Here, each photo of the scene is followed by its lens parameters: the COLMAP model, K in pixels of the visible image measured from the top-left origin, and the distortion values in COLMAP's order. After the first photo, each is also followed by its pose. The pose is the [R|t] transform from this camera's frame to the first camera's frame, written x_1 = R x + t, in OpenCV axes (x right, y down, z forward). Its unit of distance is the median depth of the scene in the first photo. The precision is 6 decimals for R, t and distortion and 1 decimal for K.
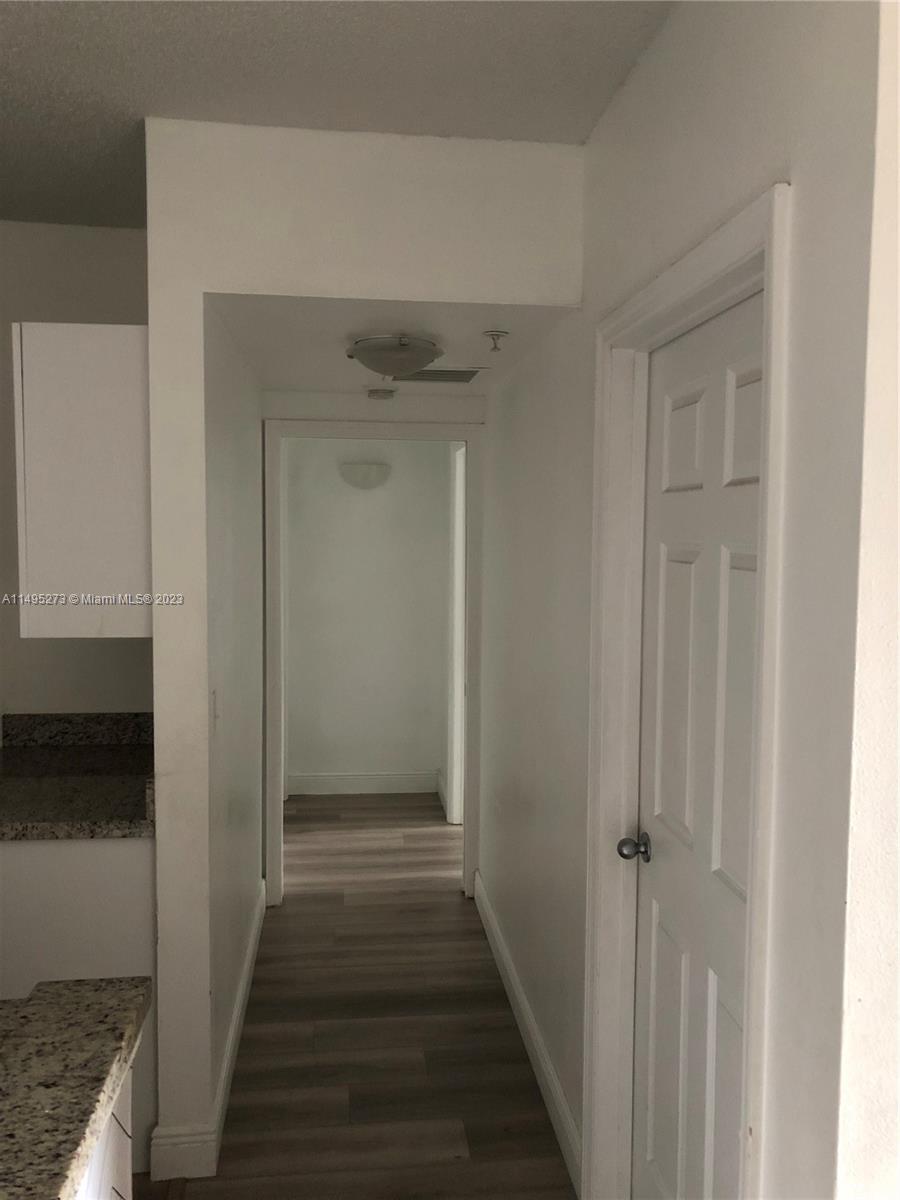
lens RADIAL K [[986.6, 0, 455.0], [0, 986.6, 582.4], [0, 0, 1]] dist [0.011902, -0.006963]
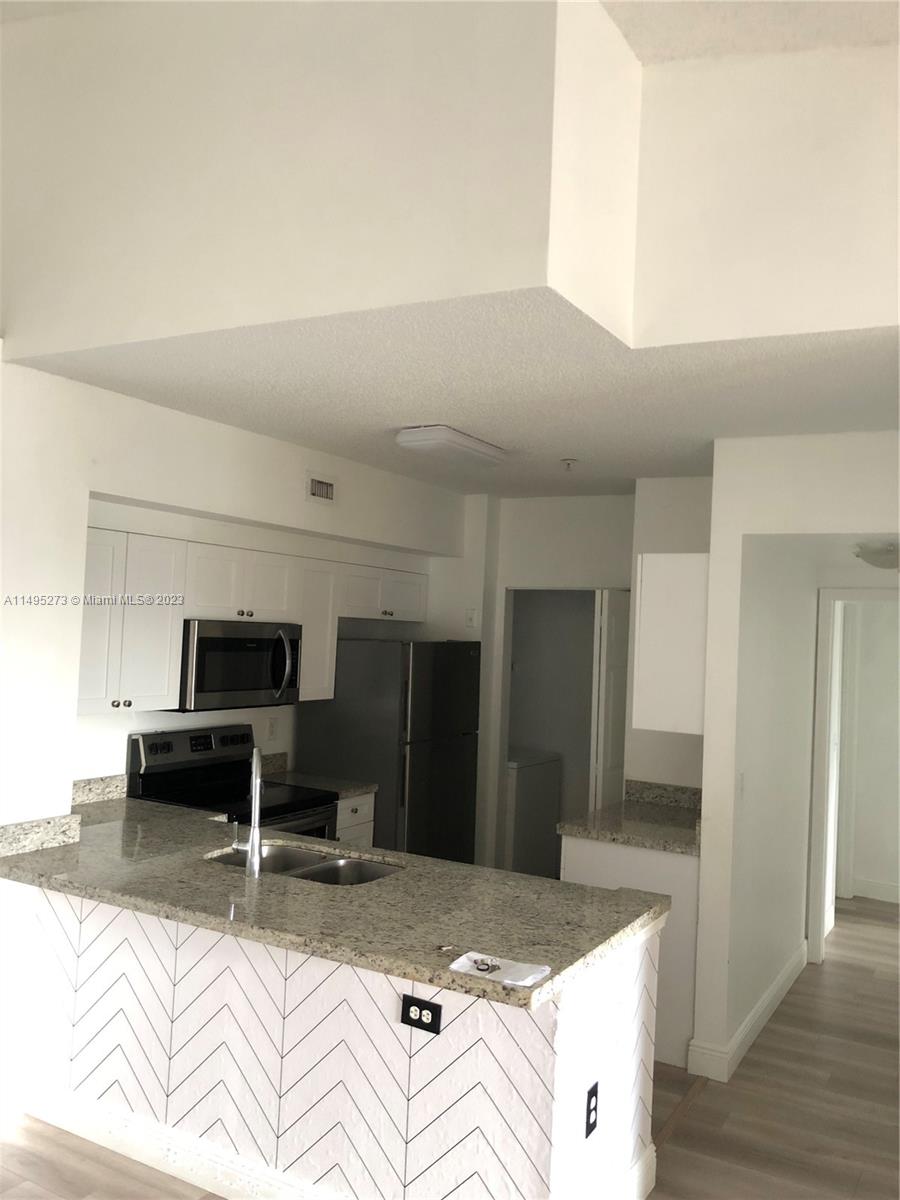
lens RADIAL K [[986.6, 0, 457.9], [0, 986.6, 592.6], [0, 0, 1]] dist [0.011902, -0.006963]
pose [[0.806438, 0.007004, -0.591277, 0.340106], [-0.074568, 0.993152, -0.089939, -0.002464], [0.586598, 0.116621, 0.801438, -0.607259]]
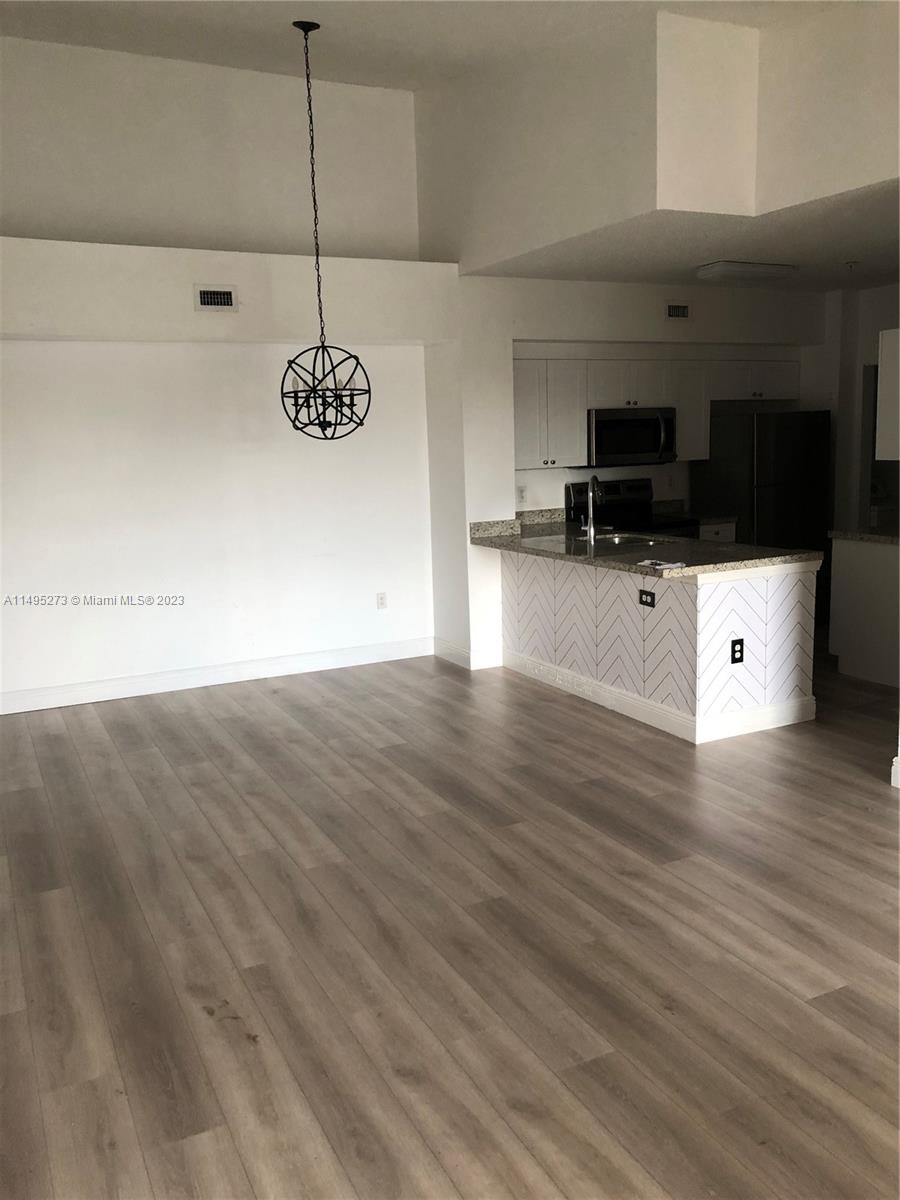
lens RADIAL K [[986.6, 0, 446.7], [0, 986.6, 599.1], [0, 0, 1]] dist [0.011902, -0.006963]
pose [[0.335256, 0.136841, -0.932136, 1.508849], [-0.022519, 0.990277, 0.137277, 0.083448], [0.941858, -0.025032, 0.335078, -0.824193]]
